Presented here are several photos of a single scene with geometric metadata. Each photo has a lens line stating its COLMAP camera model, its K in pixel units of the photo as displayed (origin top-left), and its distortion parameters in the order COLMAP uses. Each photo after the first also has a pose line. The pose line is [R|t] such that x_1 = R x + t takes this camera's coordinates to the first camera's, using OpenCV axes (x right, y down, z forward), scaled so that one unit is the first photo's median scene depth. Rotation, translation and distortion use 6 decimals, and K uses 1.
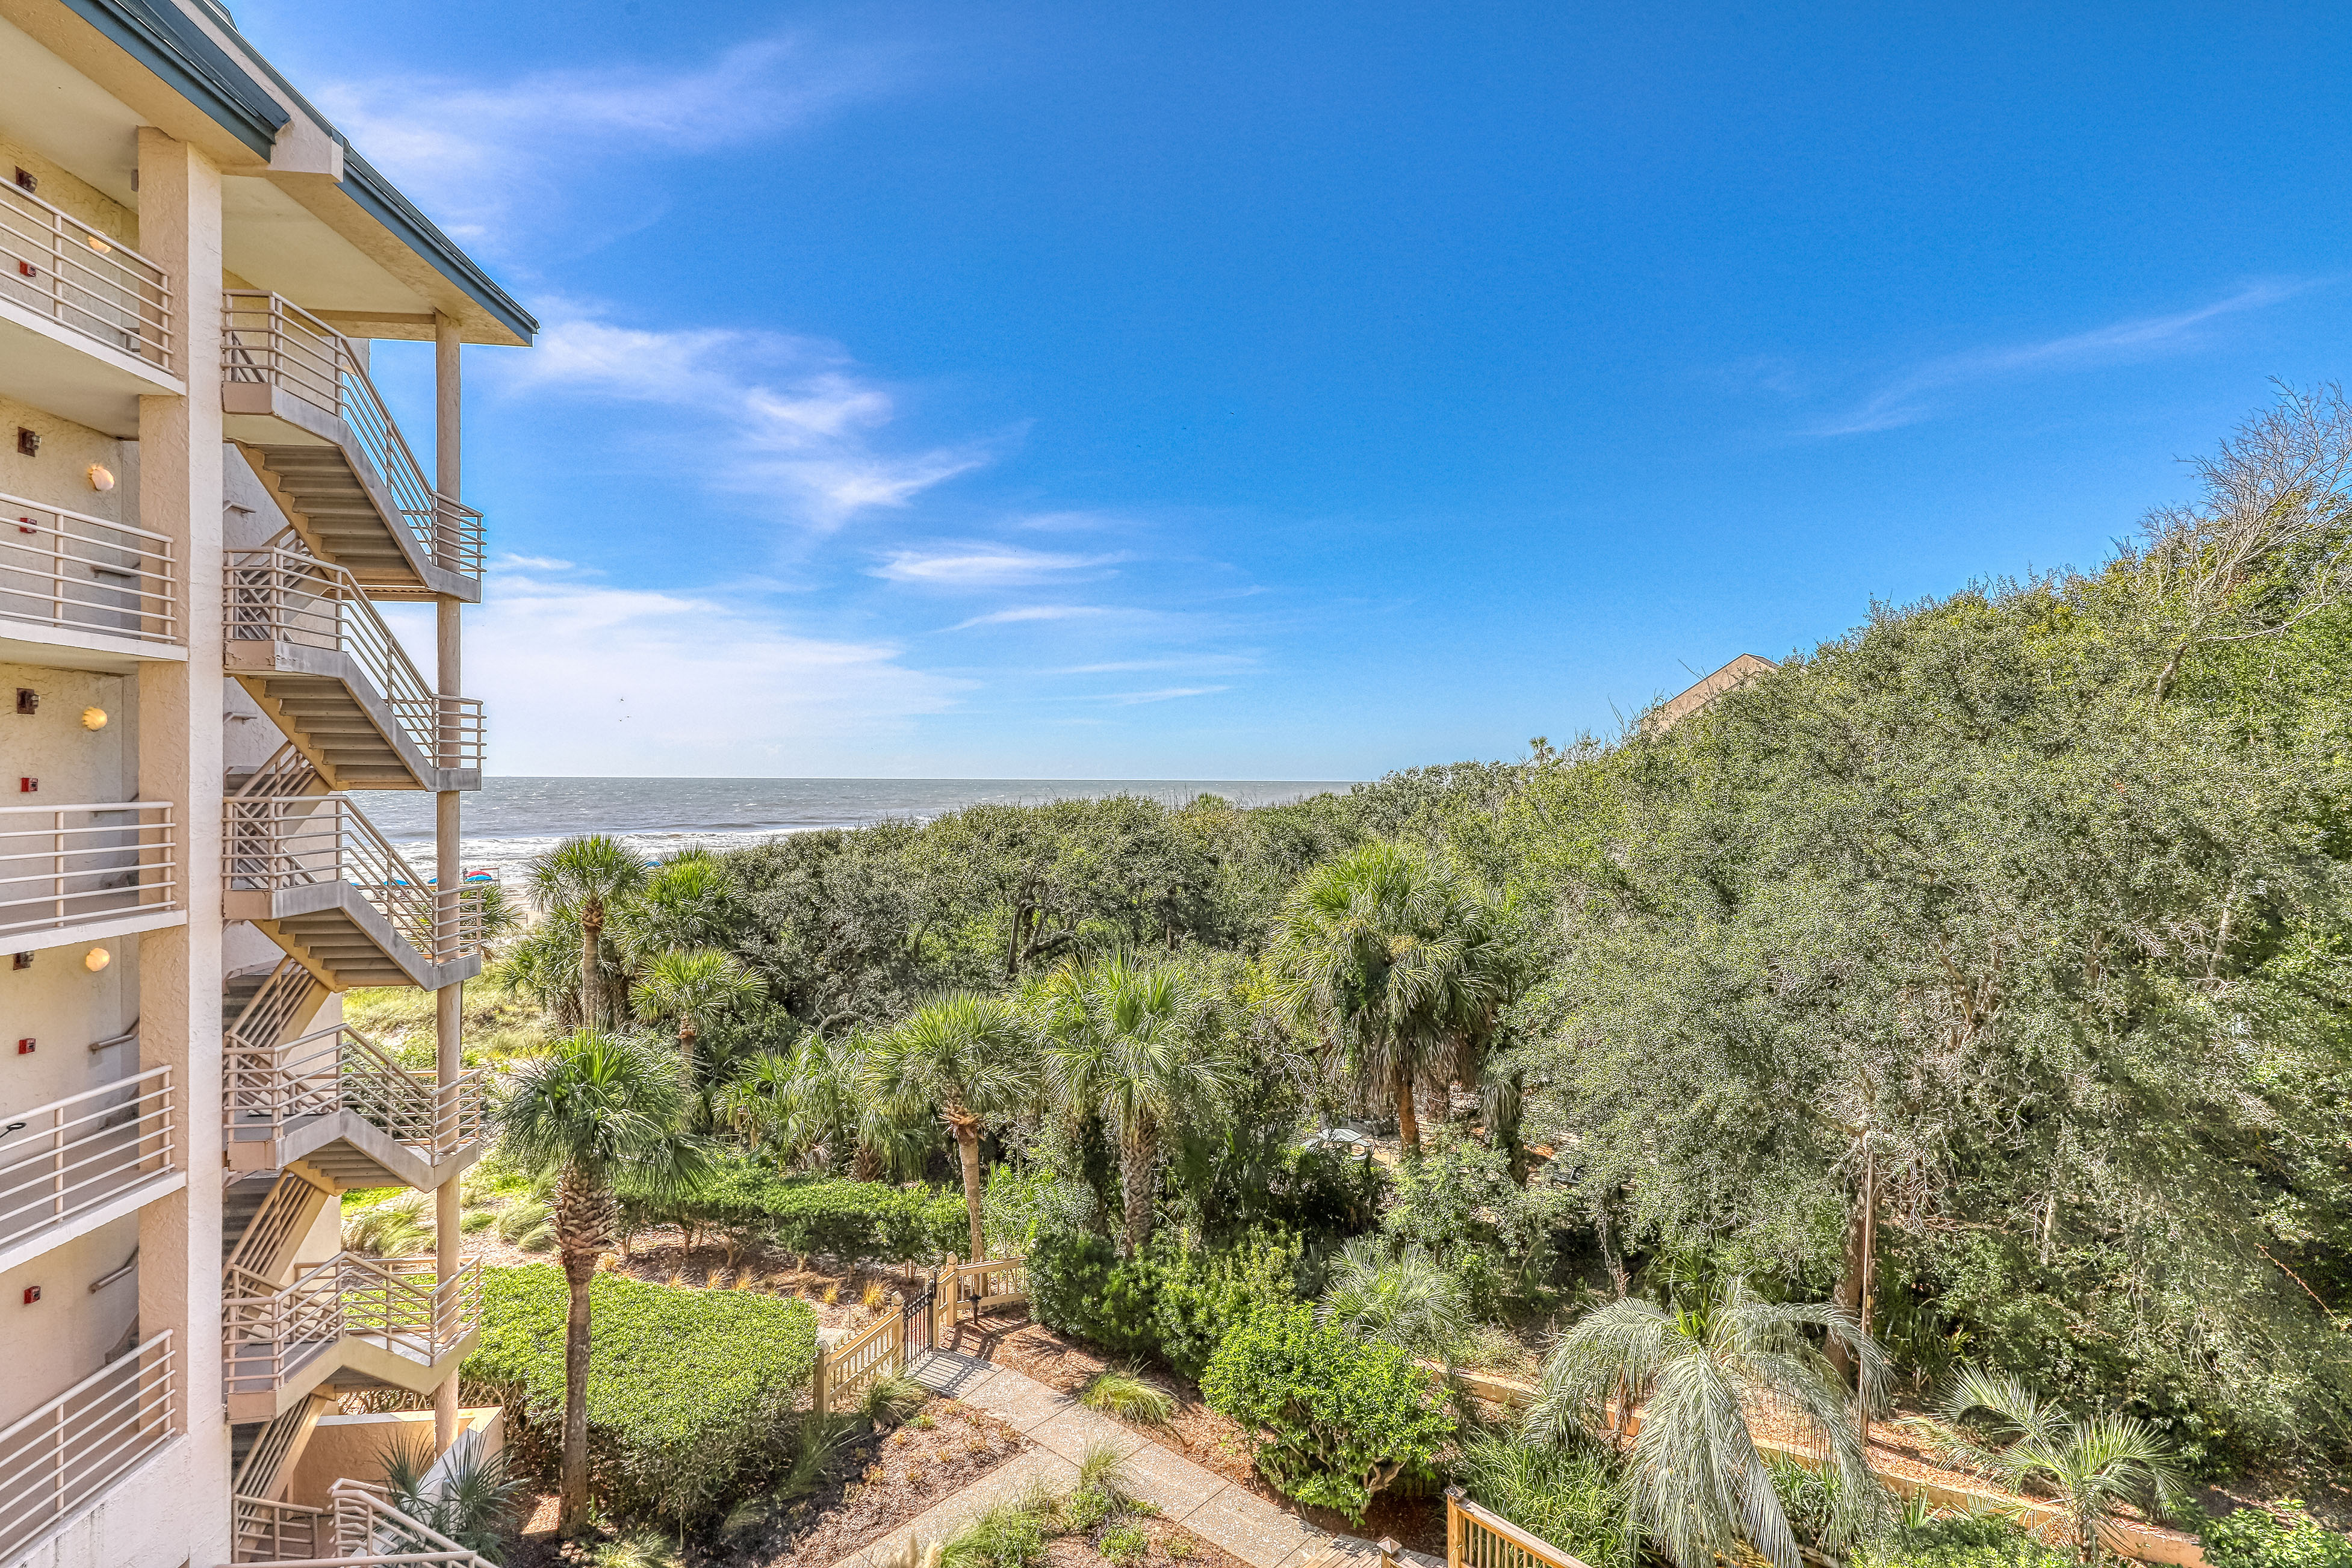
lens RADIAL K [[1159.4, 0, 1175.9], [0, 1159.4, 784.1], [0, 0, 1]] dist [0.018901, -0.006949]
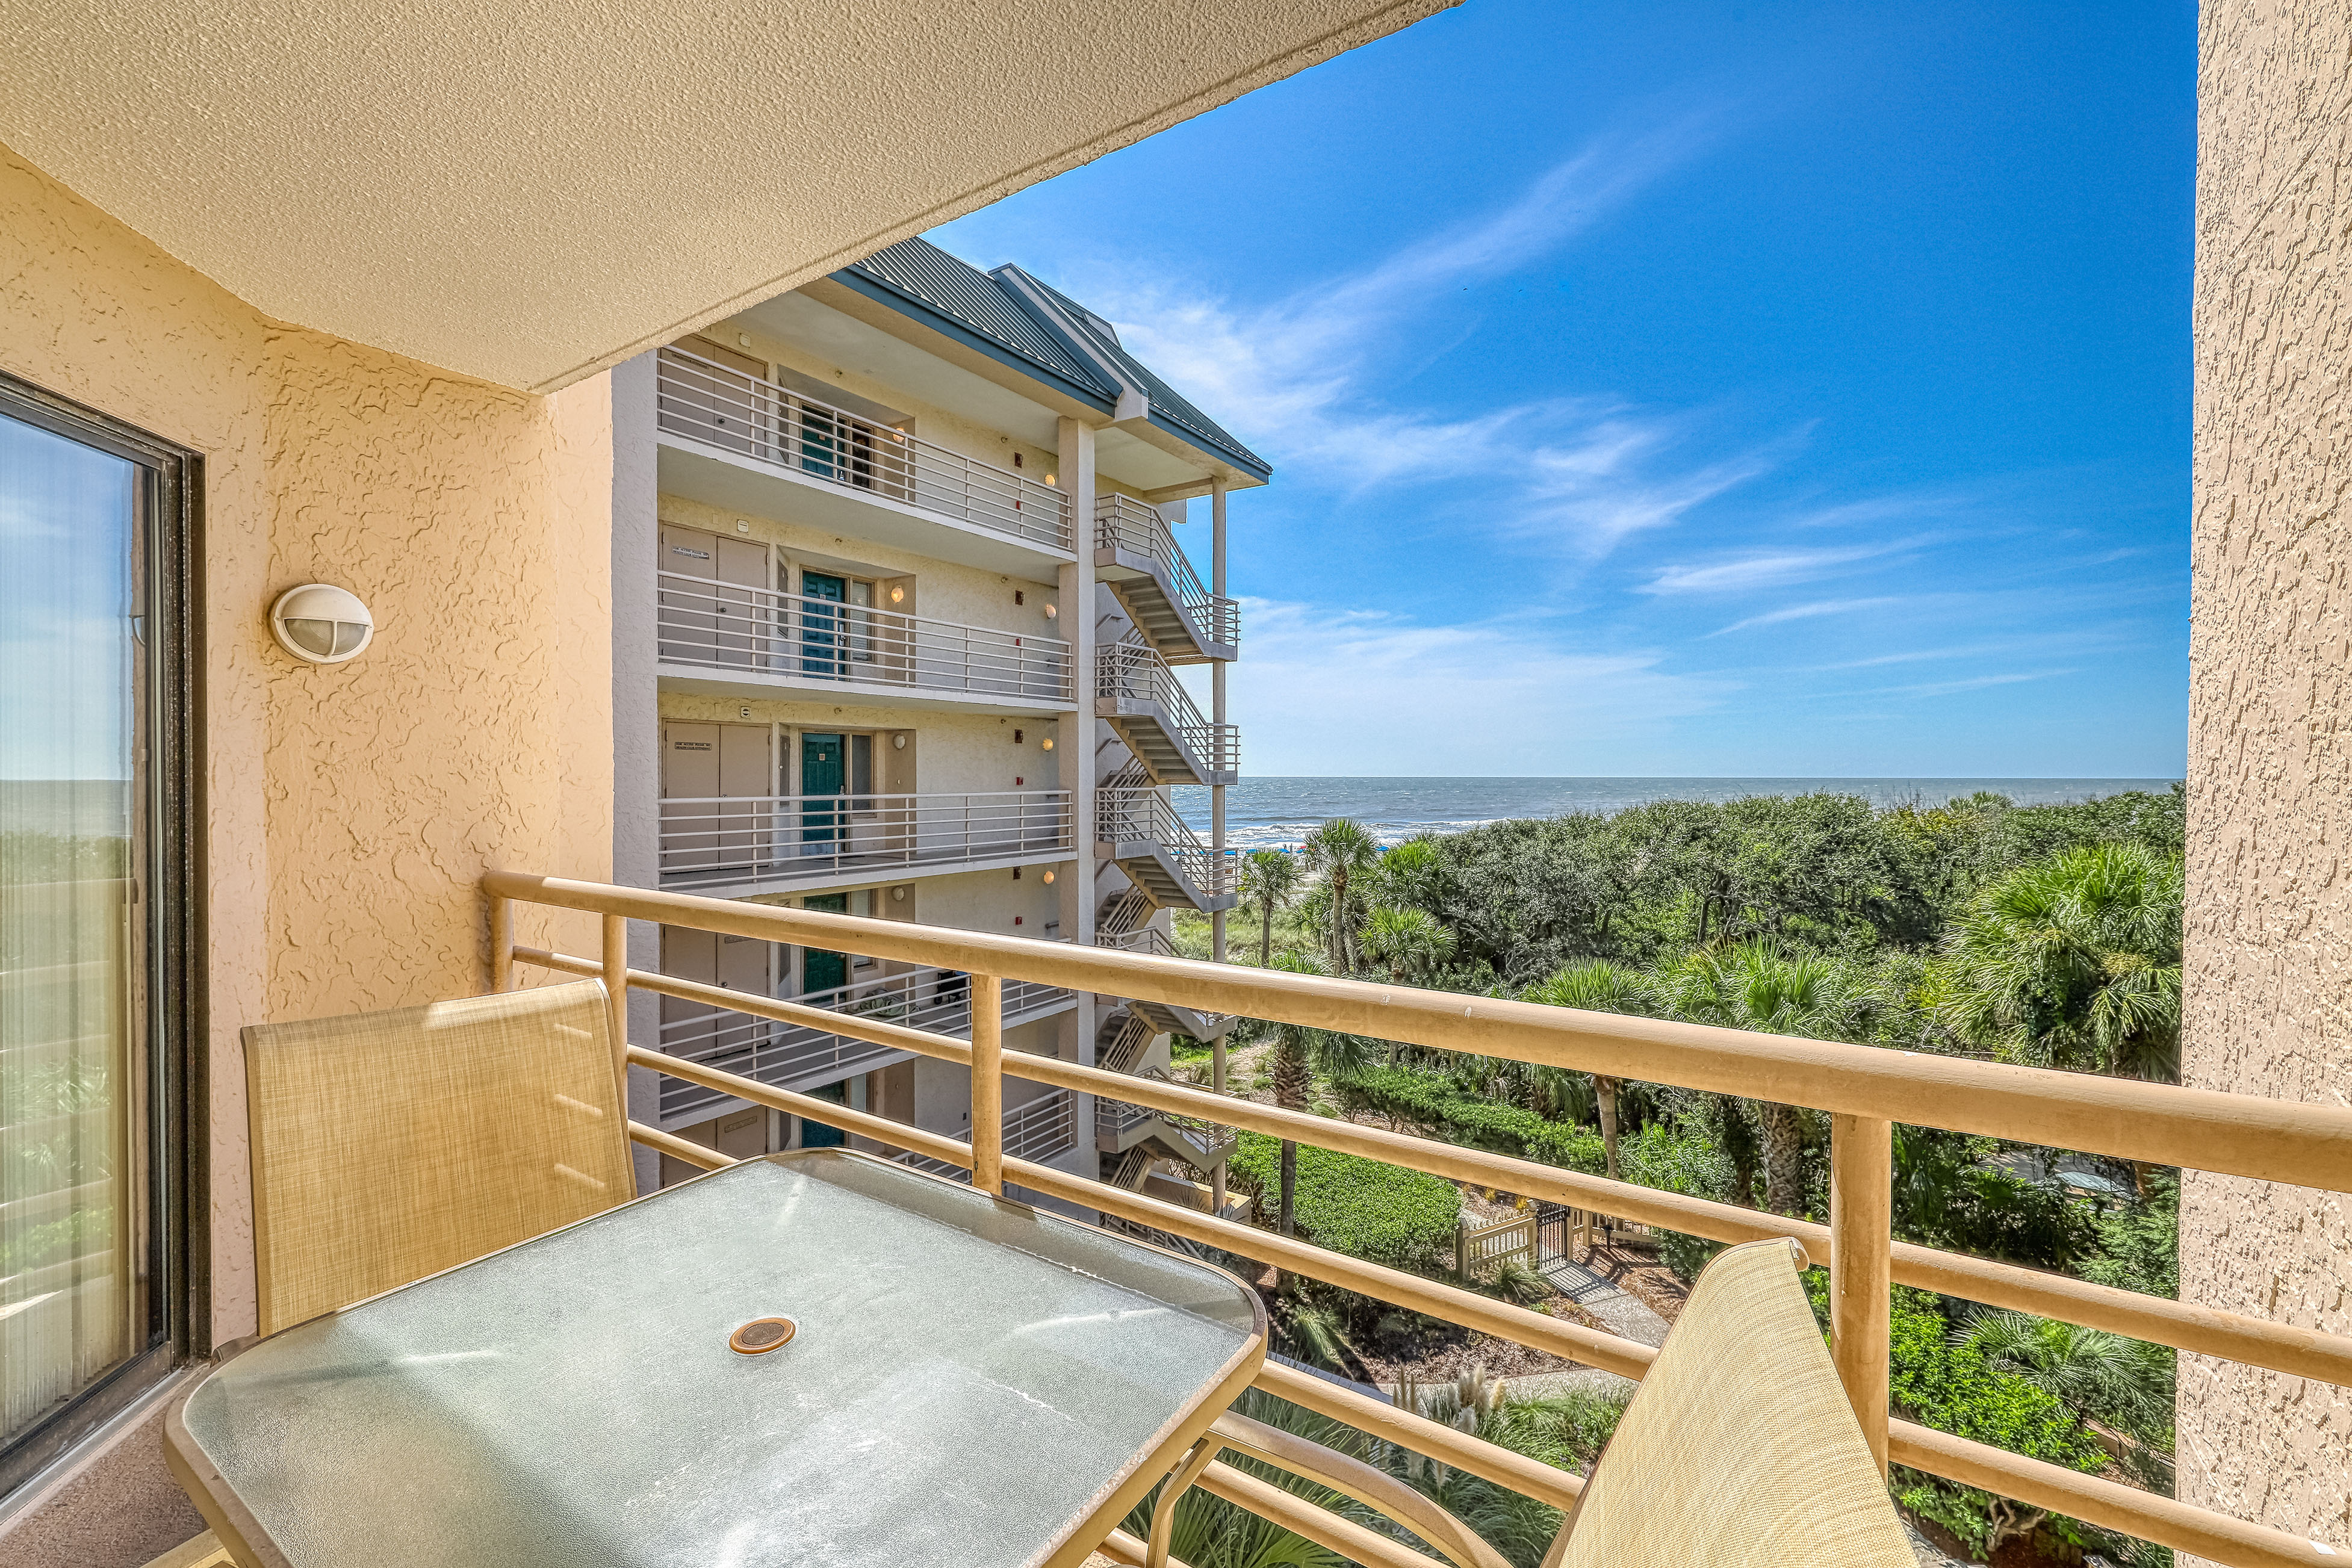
lens RADIAL K [[1000.4, 0, 1174.9], [0, 1000.4, 775.4], [0, 0, 1]] dist [0.003689, -0.002739]
pose [[0.763657, -0.005515, -0.645599, 0.152654], [0.000242, 0.999966, -0.008256, 0.003013], [0.645622, 0.006148, 0.763632, -0.037239]]
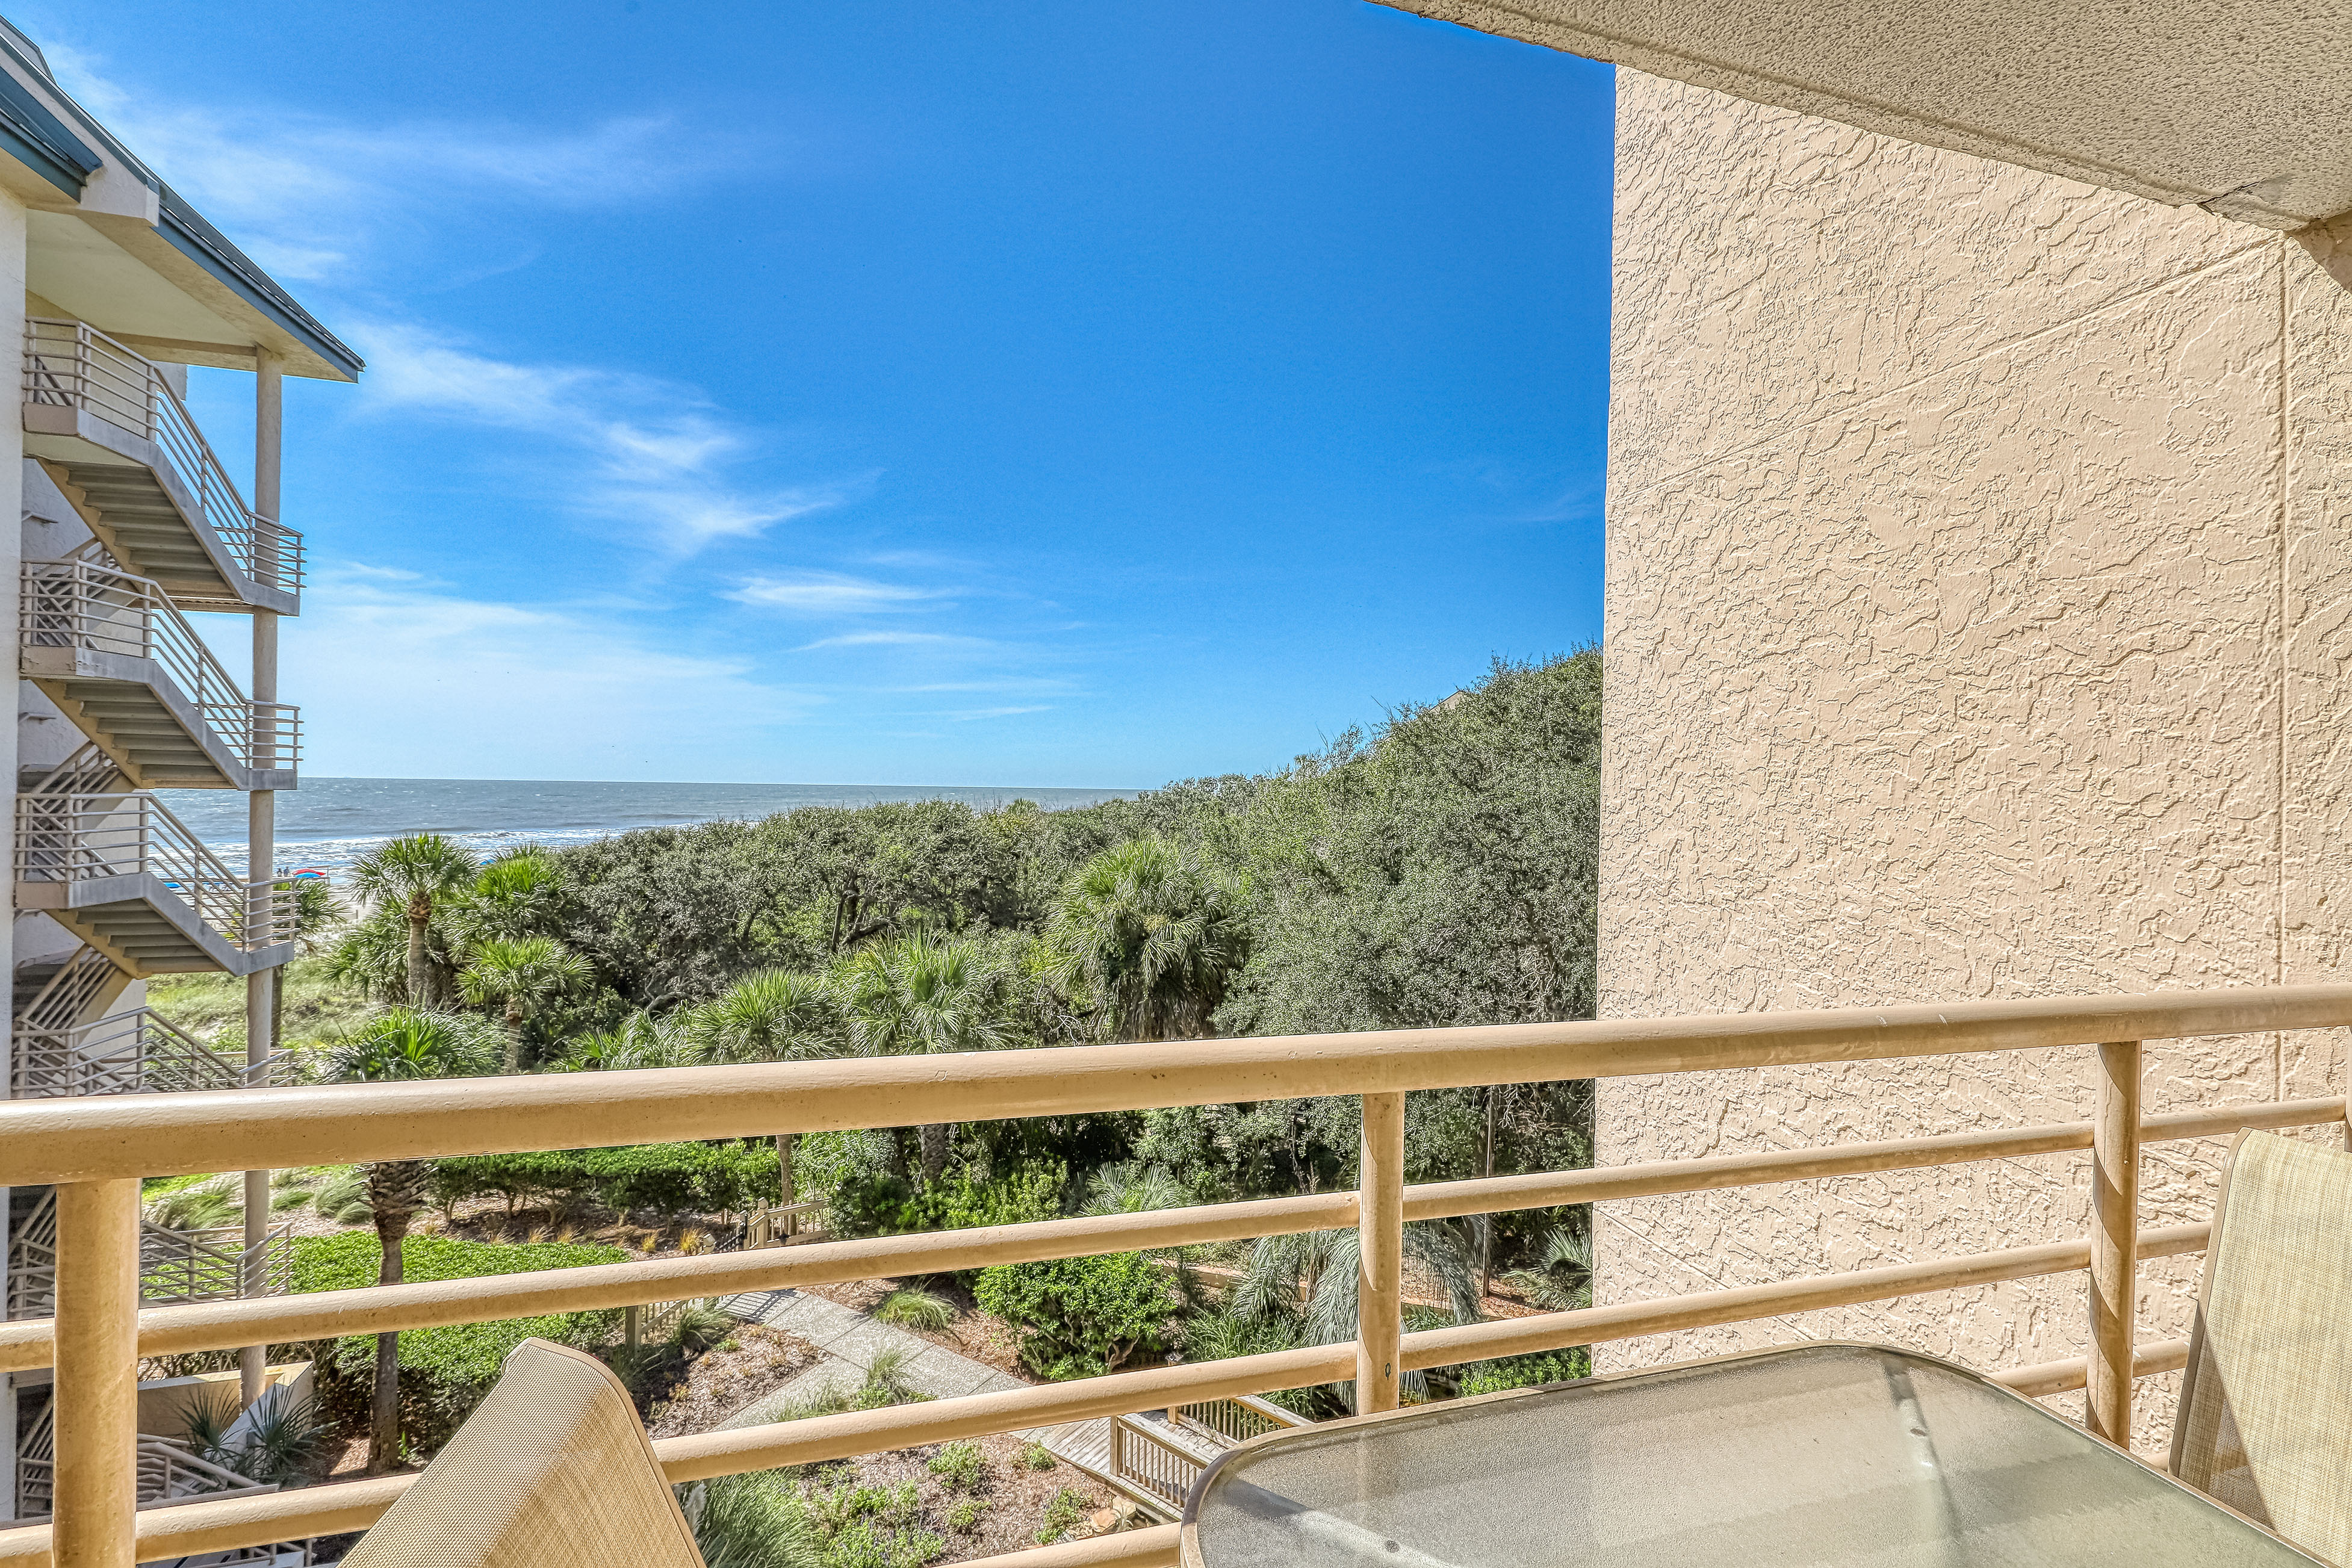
lens RADIAL K [[1000.4, 0, 1186.5], [0, 1000.4, 782.8], [0, 0, 1]] dist [0.003689, -0.002739]
pose [[0.984768, 0.009628, 0.173606, 0.045884], [-0.007994, 0.999917, -0.010110, 0.001635], [-0.173689, 0.008568, 0.984763, -0.047244]]
